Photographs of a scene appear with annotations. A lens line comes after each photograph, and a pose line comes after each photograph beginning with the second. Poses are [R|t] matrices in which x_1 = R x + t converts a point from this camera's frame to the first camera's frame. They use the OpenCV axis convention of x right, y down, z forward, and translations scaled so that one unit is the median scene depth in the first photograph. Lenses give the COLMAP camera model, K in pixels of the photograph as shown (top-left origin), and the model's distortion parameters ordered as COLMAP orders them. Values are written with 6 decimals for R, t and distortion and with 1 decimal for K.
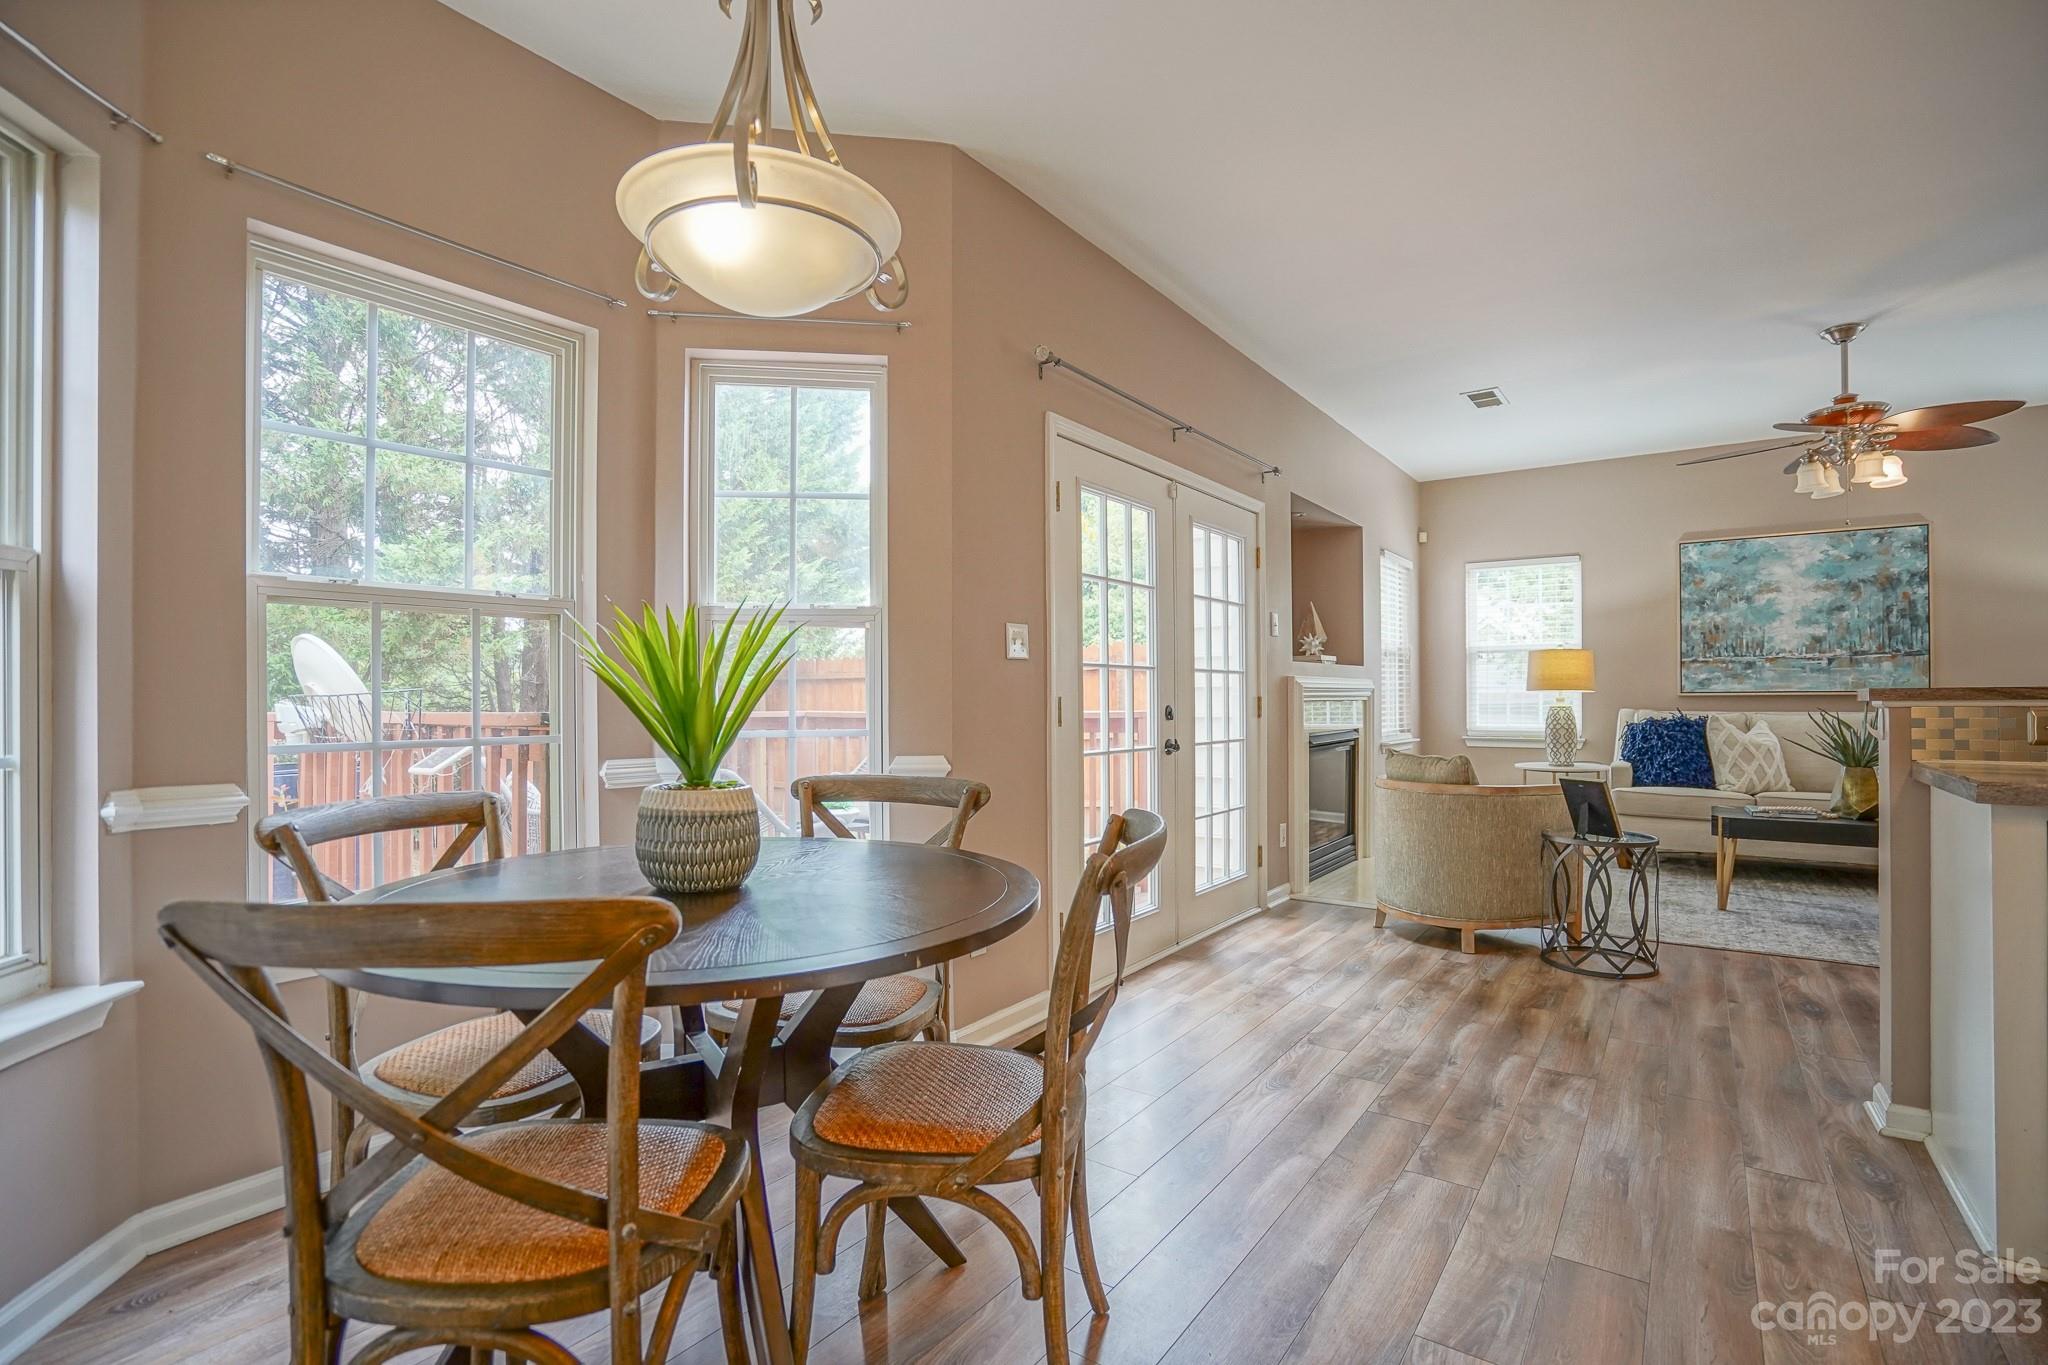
lens RADIAL K [[947.1, 0, 1023.2], [0, 947.1, 692.3], [0, 0, 1]] dist [-0.057956, 0.024074]
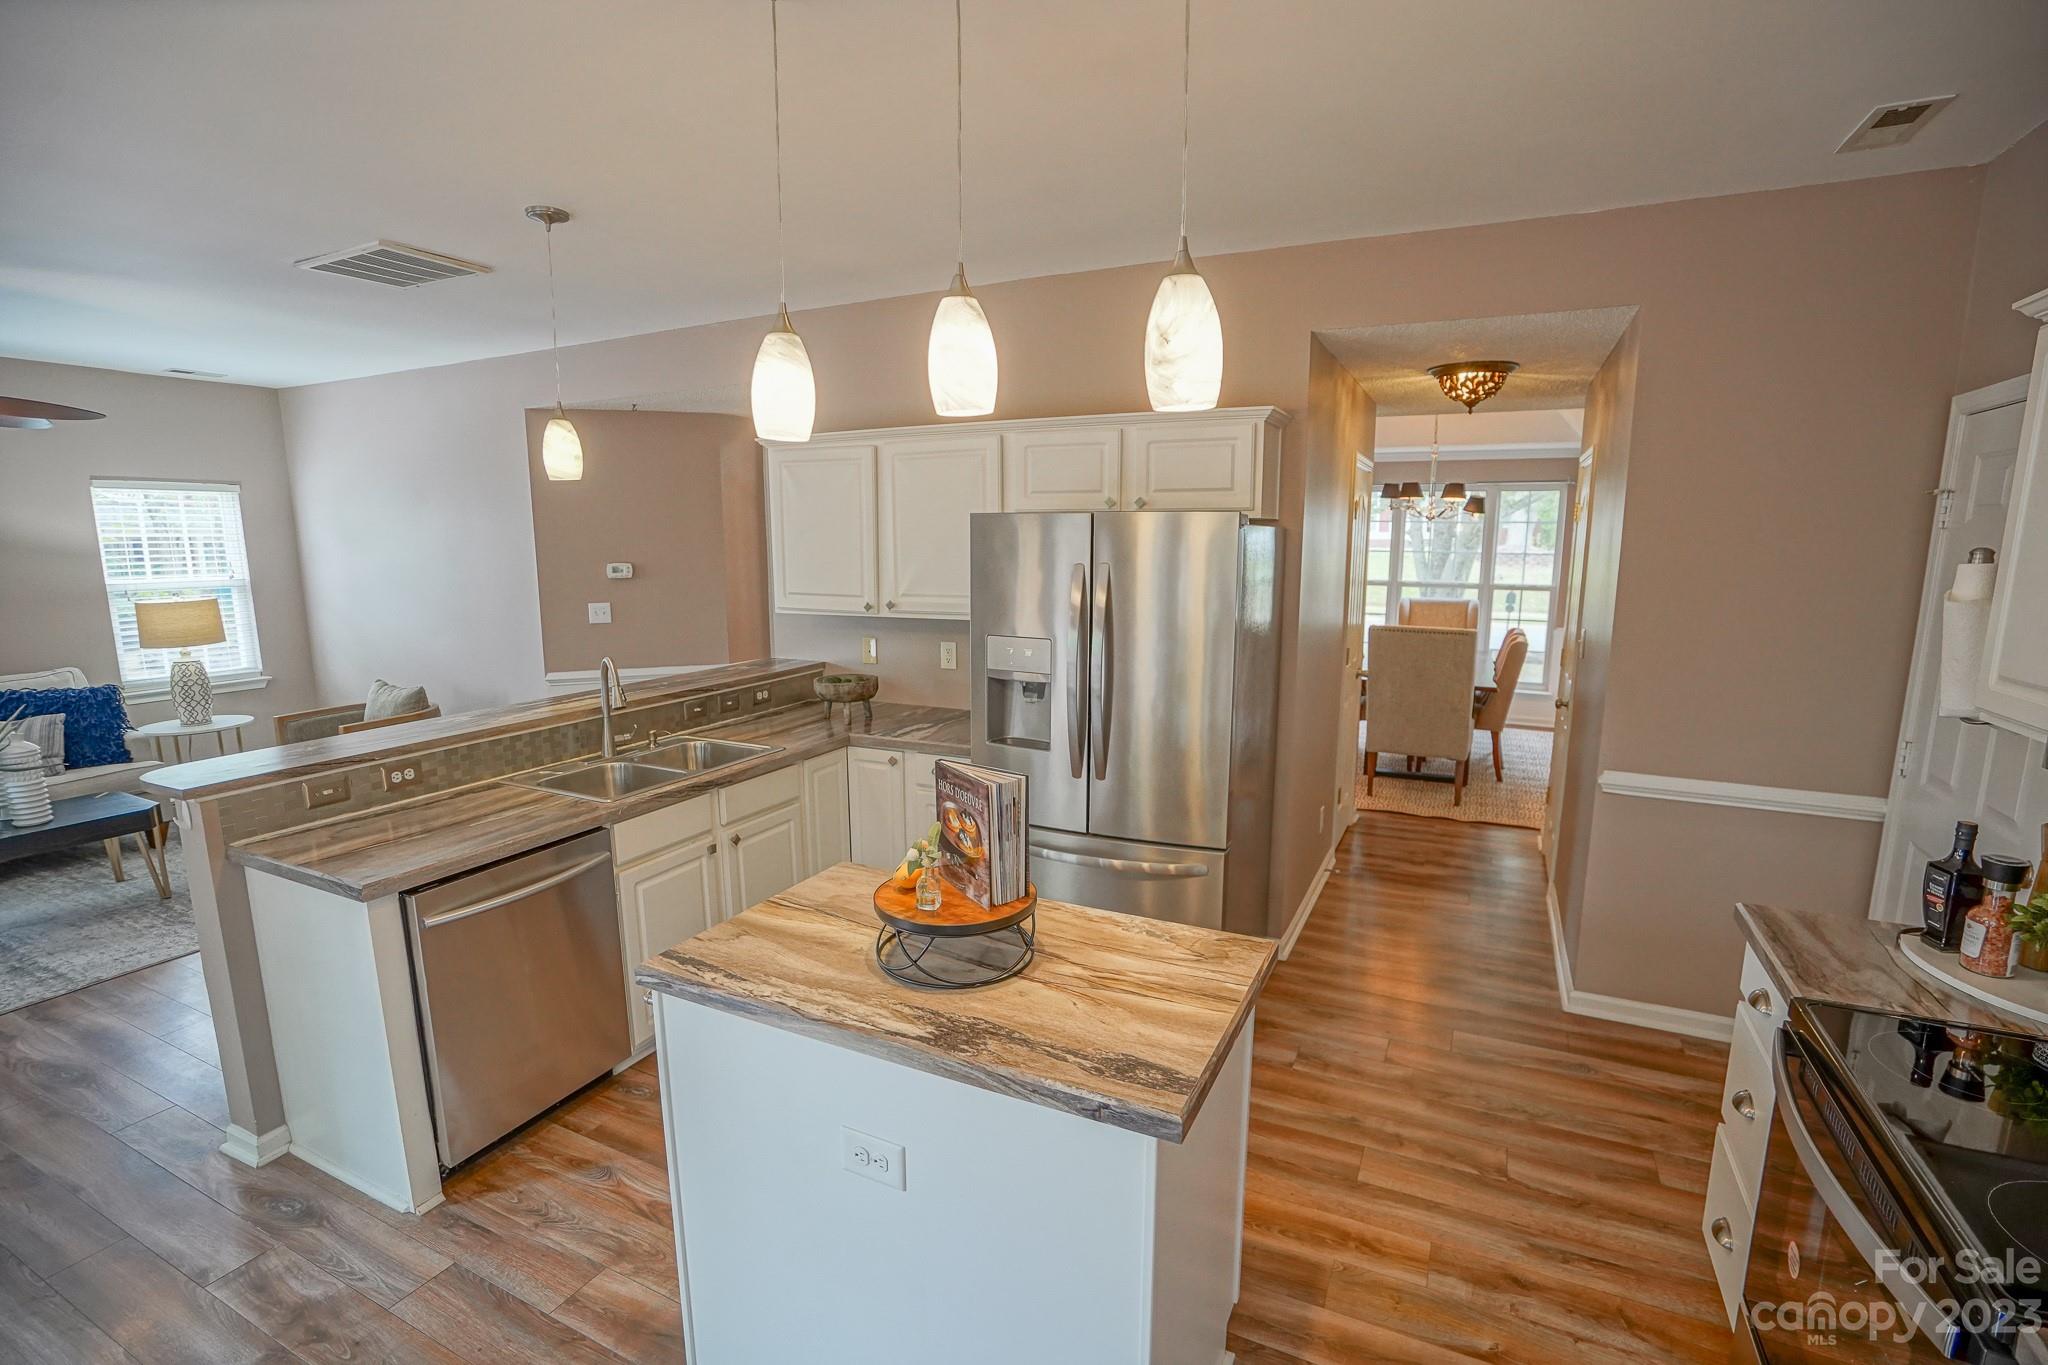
lens RADIAL K [[942.2, 0, 1023.5], [0, 942.2, 703.4], [0, 0, 1]] dist [-0.053381, 0.023011]
pose [[-0.165849, -0.173697, 0.970733, -0.089038], [-0.001049, 0.984396, 0.175963, -0.113527], [-0.986151, 0.028165, -0.163443, 0.089998]]
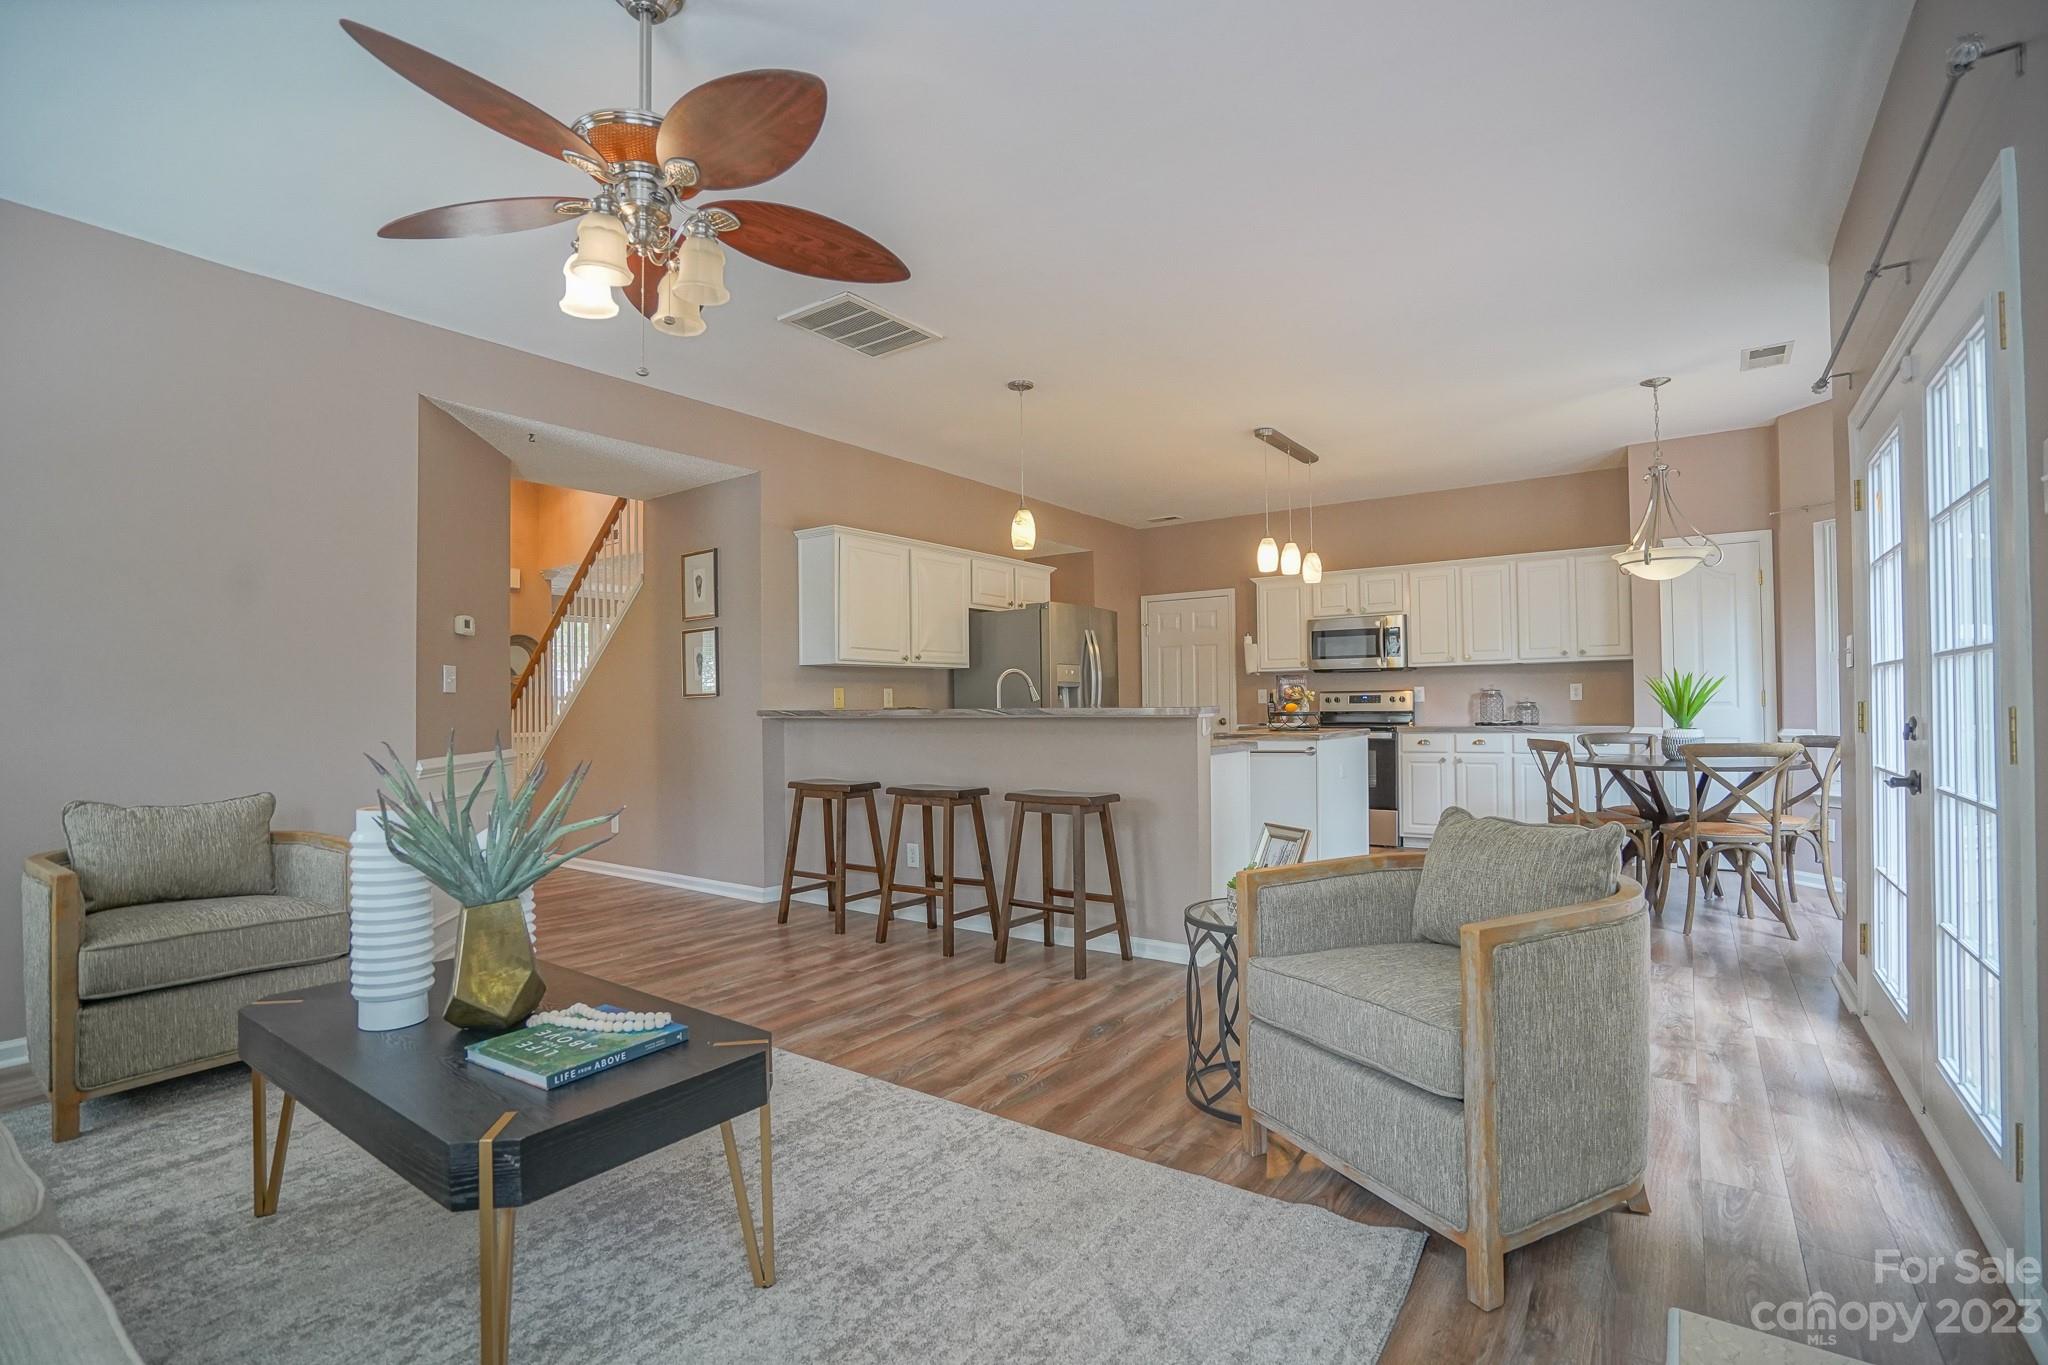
lens RADIAL K [[942.2, 0, 1023.5], [0, 942.2, 703.4], [0, 0, 1]] dist [-0.053381, 0.023011]
pose [[-0.999839, 0.016885, -0.006027, 0.516979], [0.016935, 0.999822, -0.008312, -0.000546], [0.005885, -0.008412, -0.999947, 1.103445]]
